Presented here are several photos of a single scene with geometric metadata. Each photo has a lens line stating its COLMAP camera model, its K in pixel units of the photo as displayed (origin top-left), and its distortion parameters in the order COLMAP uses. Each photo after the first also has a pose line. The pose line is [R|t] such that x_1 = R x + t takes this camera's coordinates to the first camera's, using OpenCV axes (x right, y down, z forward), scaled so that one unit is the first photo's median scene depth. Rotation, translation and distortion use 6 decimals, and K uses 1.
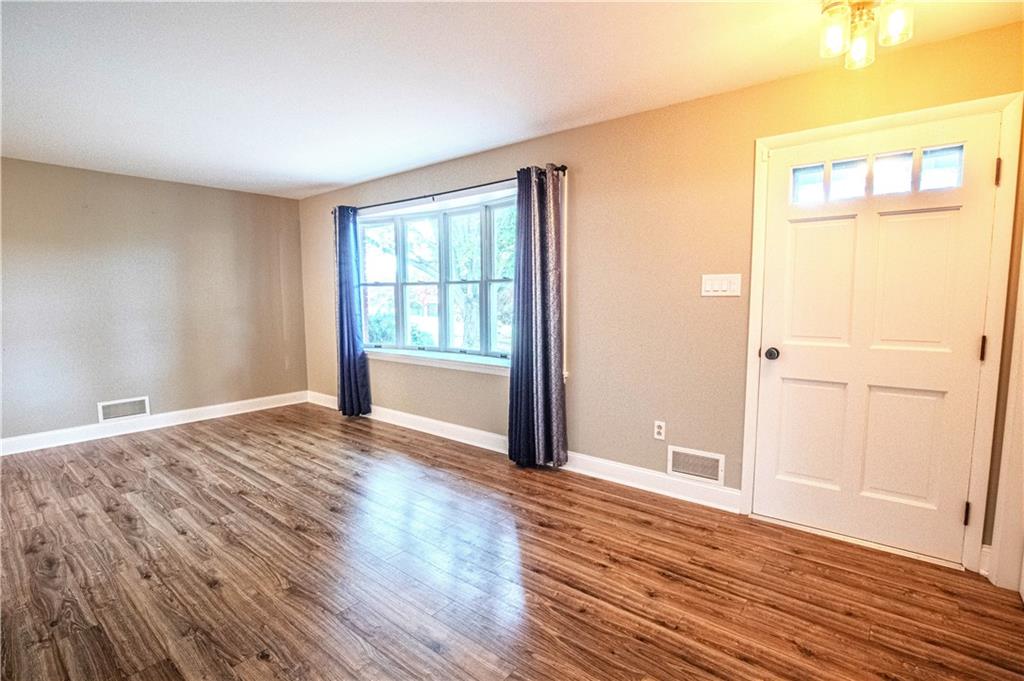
lens RADIAL K [[481.7, 0, 507.8], [0, 481.7, 340.8], [0, 0, 1]] dist [-0.037748, 0.008810]
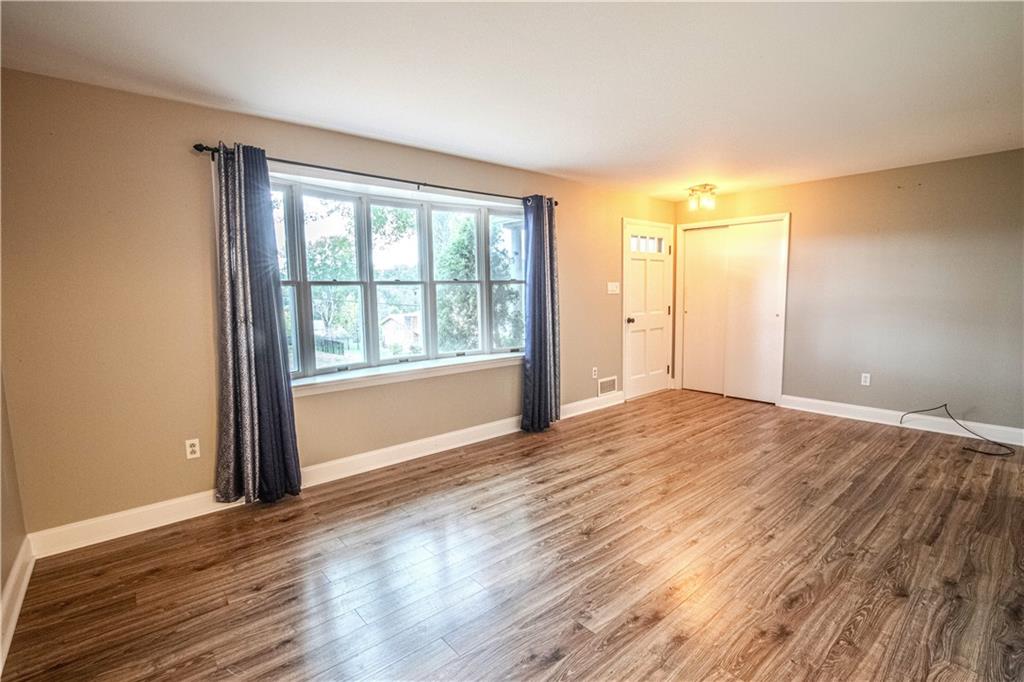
lens RADIAL K [[481.7, 0, 504.2], [0, 481.7, 340.7], [0, 0, 1]] dist [-0.037748, 0.008810]
pose [[0.182764, -0.095518, 0.978506, -1.503469], [0.111558, 0.990856, 0.075887, -0.098622], [-0.976807, 0.095290, 0.191748, 1.043927]]
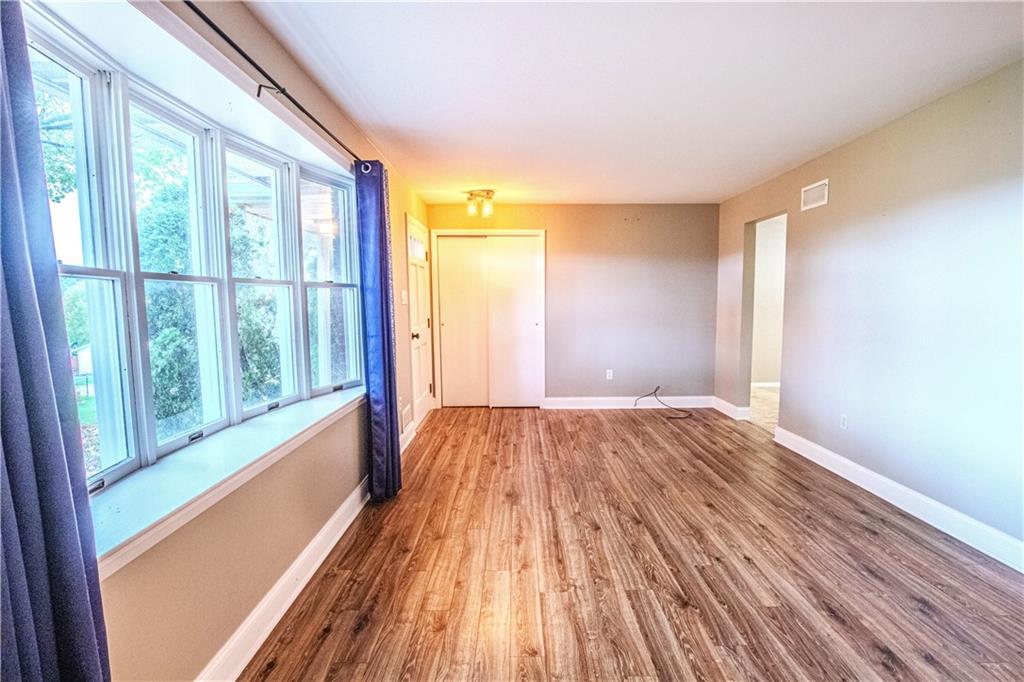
lens RADIAL K [[481.7, 0, 516.7], [0, 481.7, 342.8], [0, 0, 1]] dist [-0.037748, 0.008810]
pose [[-0.639094, -0.055749, 0.767106, -0.982259], [0.088819, 0.985347, 0.145607, -0.160744], [-0.763983, 0.161191, -0.624778, 1.675279]]
